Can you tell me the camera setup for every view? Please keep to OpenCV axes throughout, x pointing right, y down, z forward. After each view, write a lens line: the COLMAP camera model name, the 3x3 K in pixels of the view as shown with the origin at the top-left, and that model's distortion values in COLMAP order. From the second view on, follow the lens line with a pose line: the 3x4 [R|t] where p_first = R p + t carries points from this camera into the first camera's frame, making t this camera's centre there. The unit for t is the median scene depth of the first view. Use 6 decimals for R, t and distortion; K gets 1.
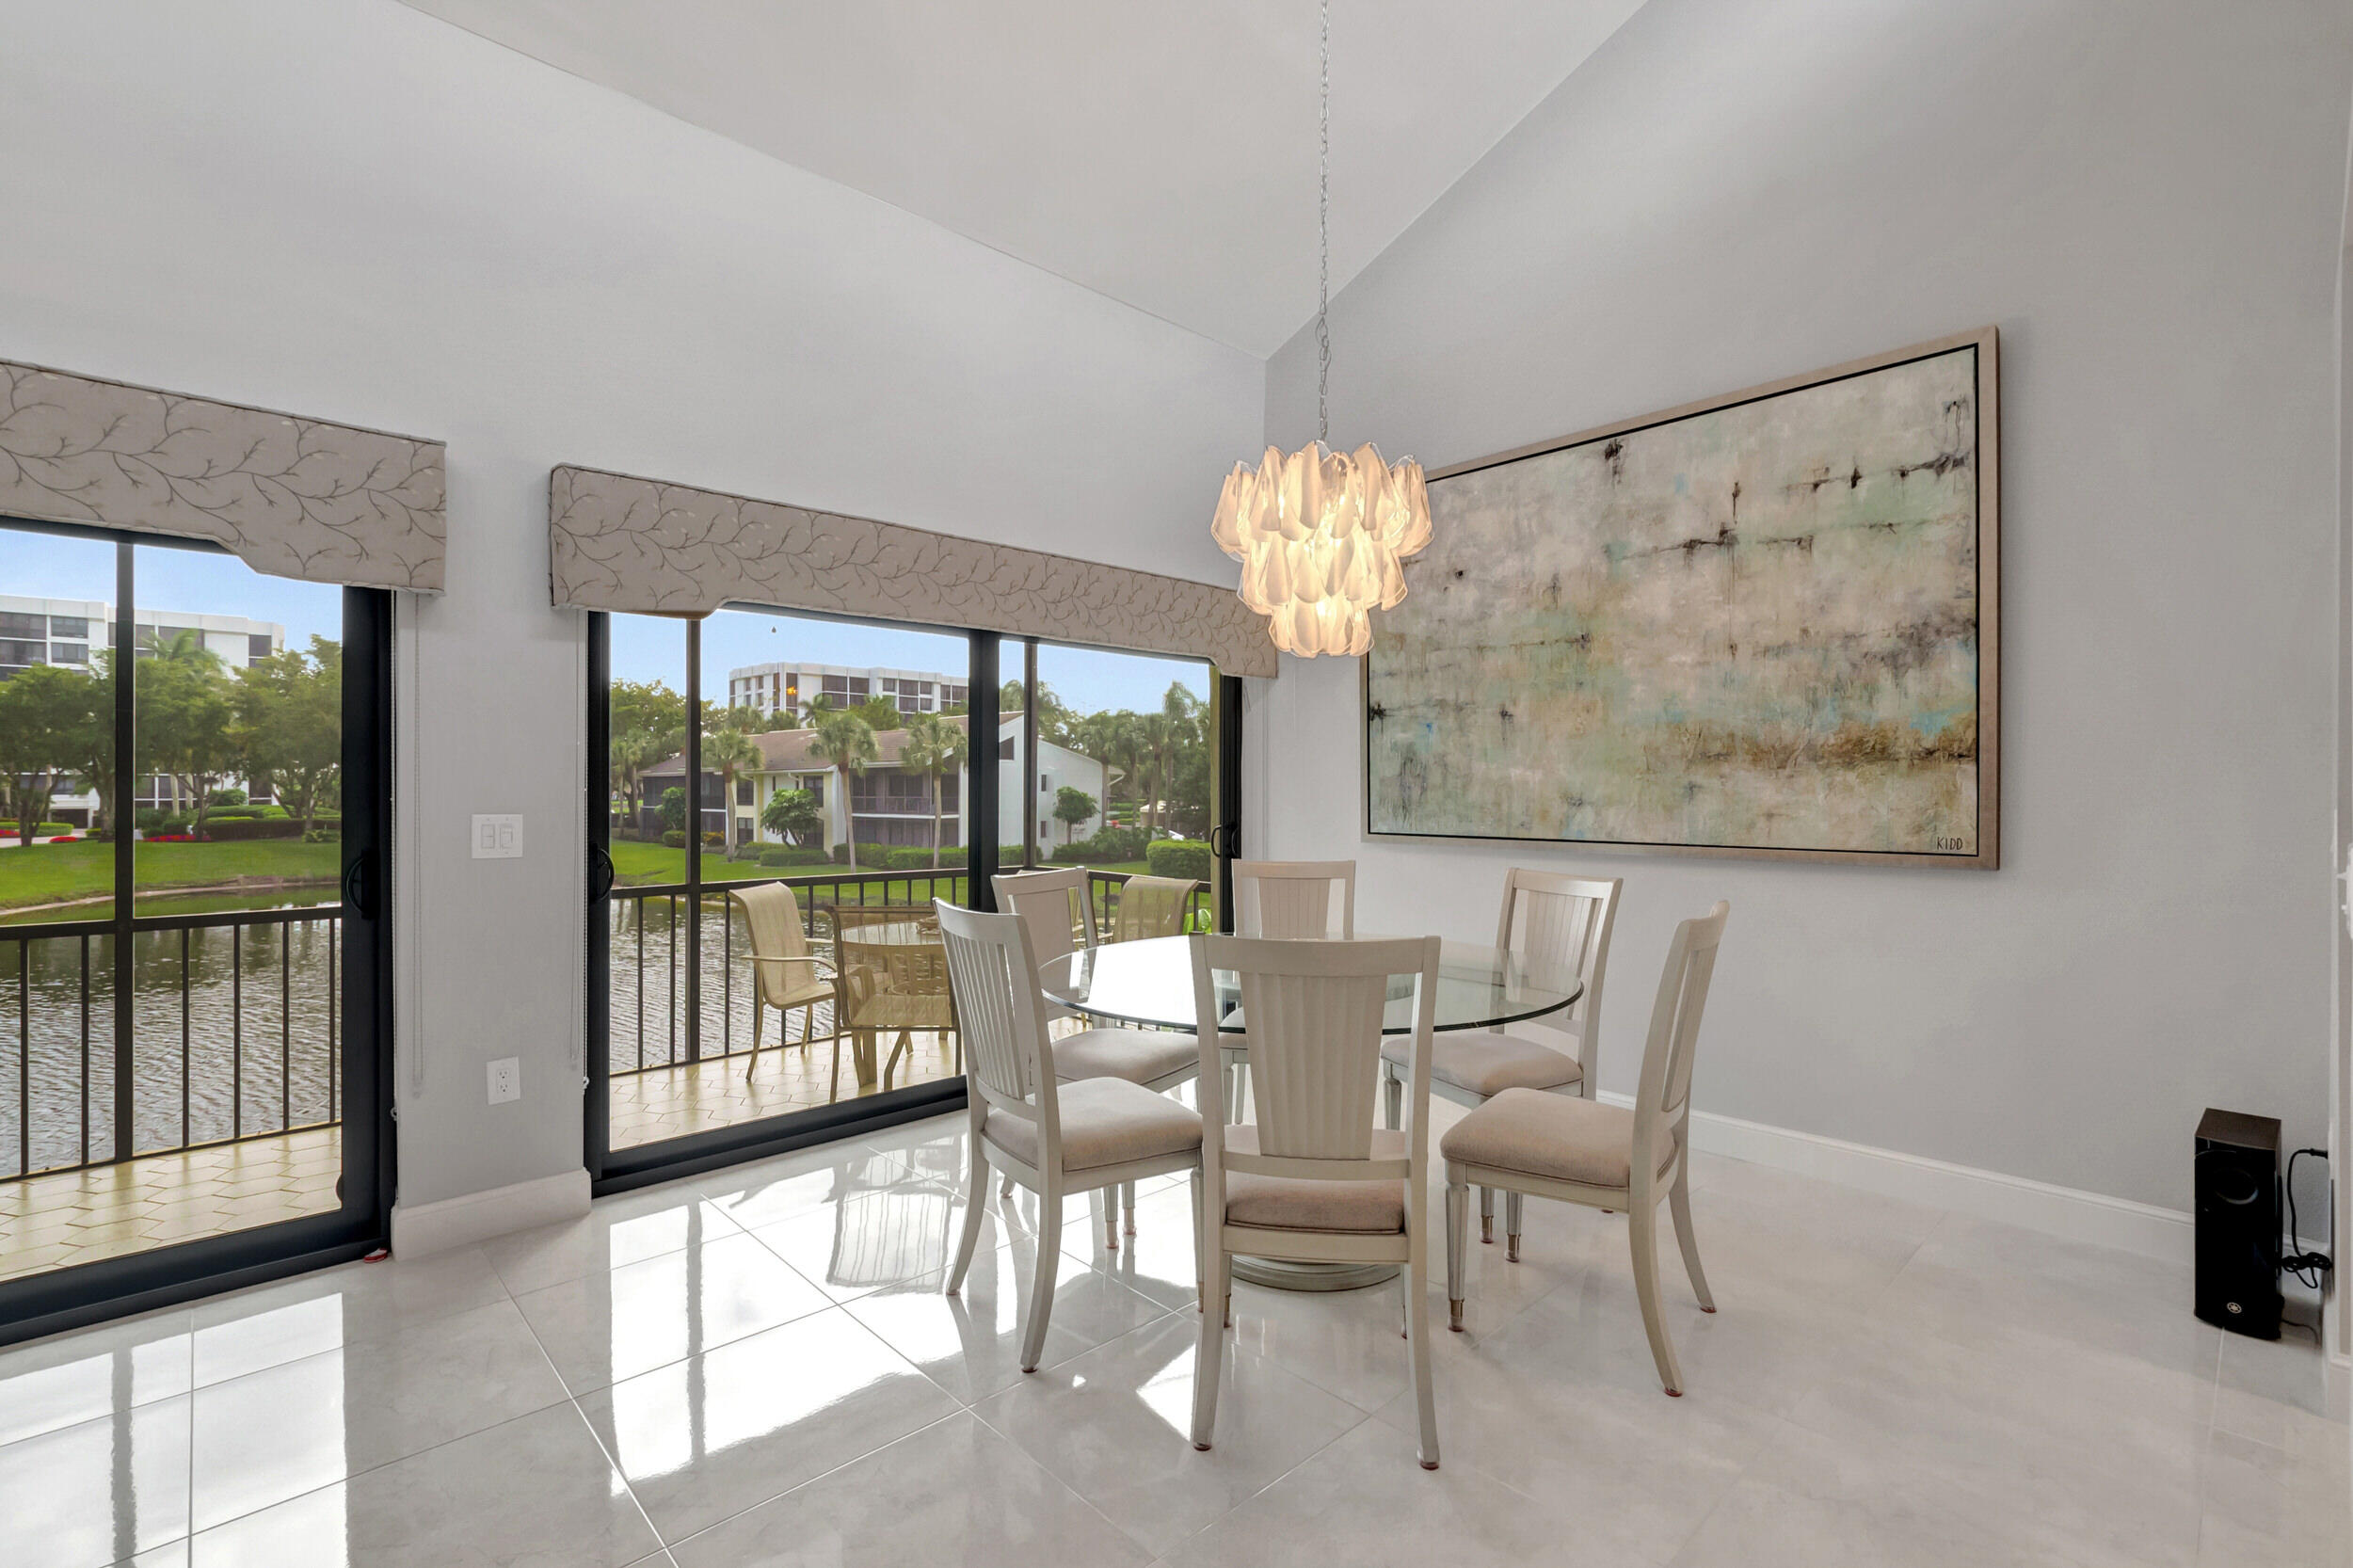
lens RADIAL K [[1071.6, 0, 1183.7], [0, 1071.6, 785.1], [0, 0, 1]] dist [-0.000556, -0.000066]
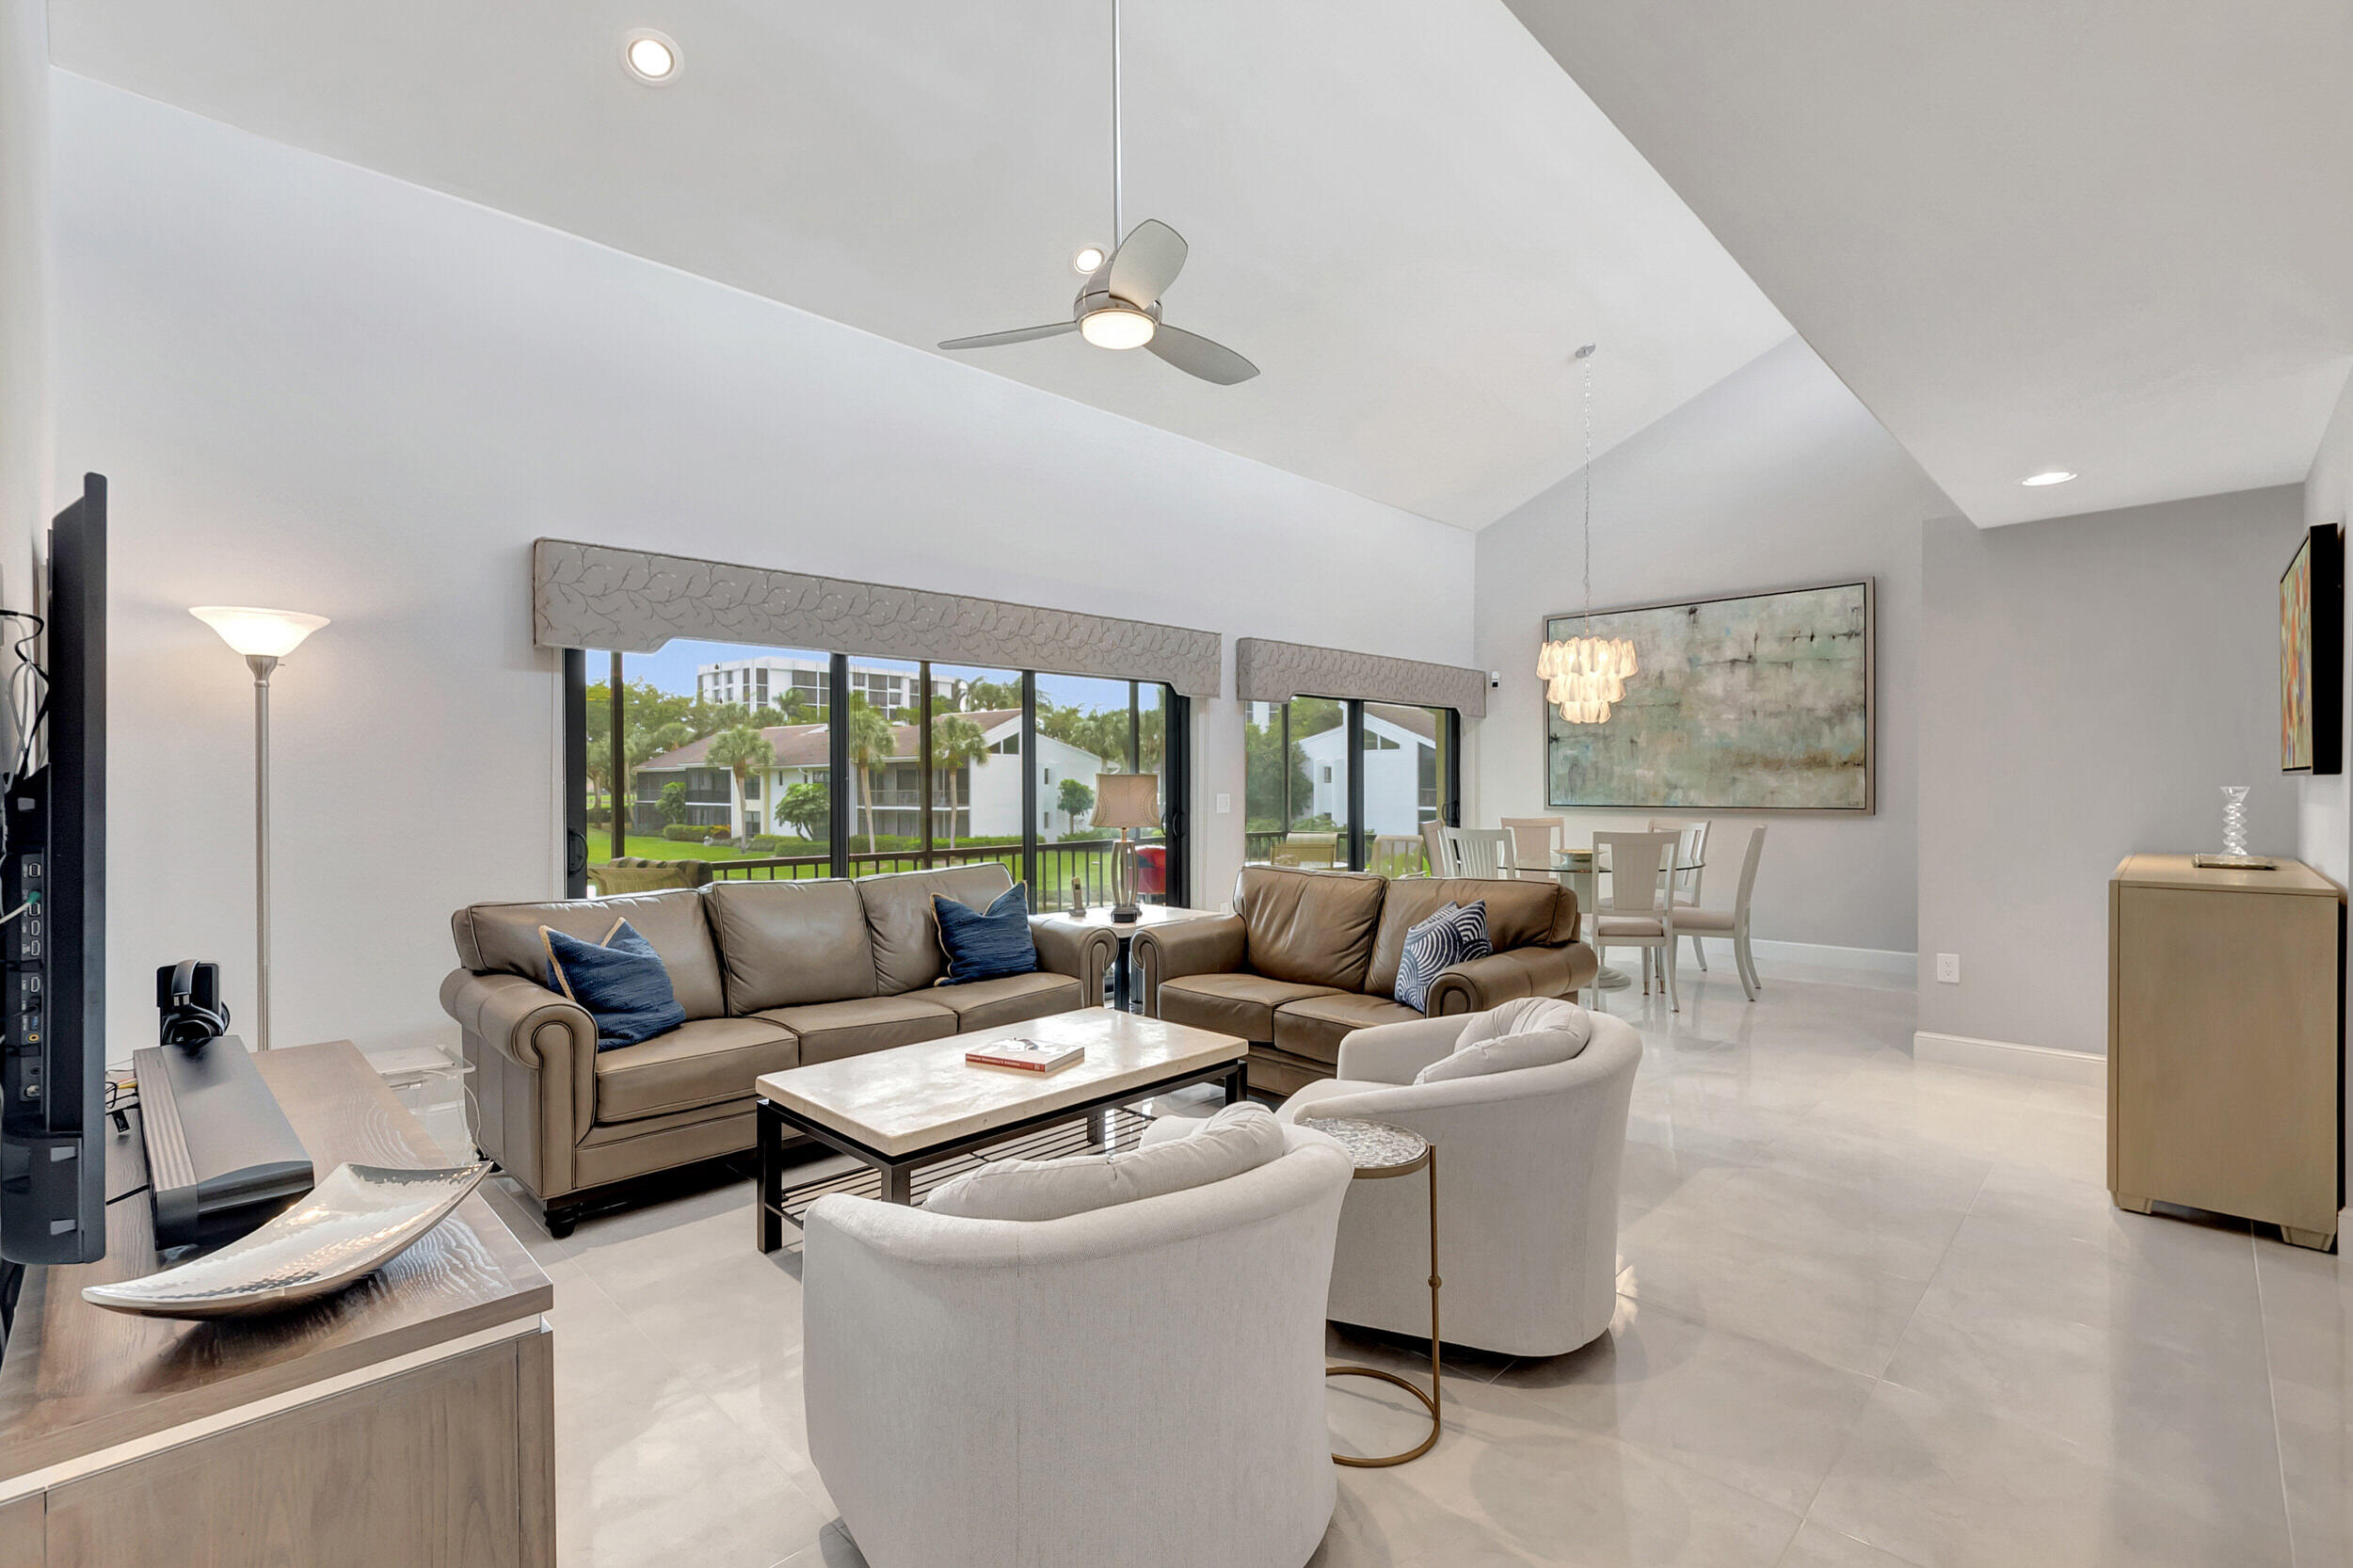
lens RADIAL K [[1071.6, 0, 1183.7], [0, 1071.6, 785.1], [0, 0, 1]] dist [-0.000556, -0.000066]
pose [[0.999056, -0.005710, 0.043069, -0.633058], [0.005390, 0.999957, 0.007531, -0.007423], [-0.043110, -0.007292, 0.999044, -0.953970]]
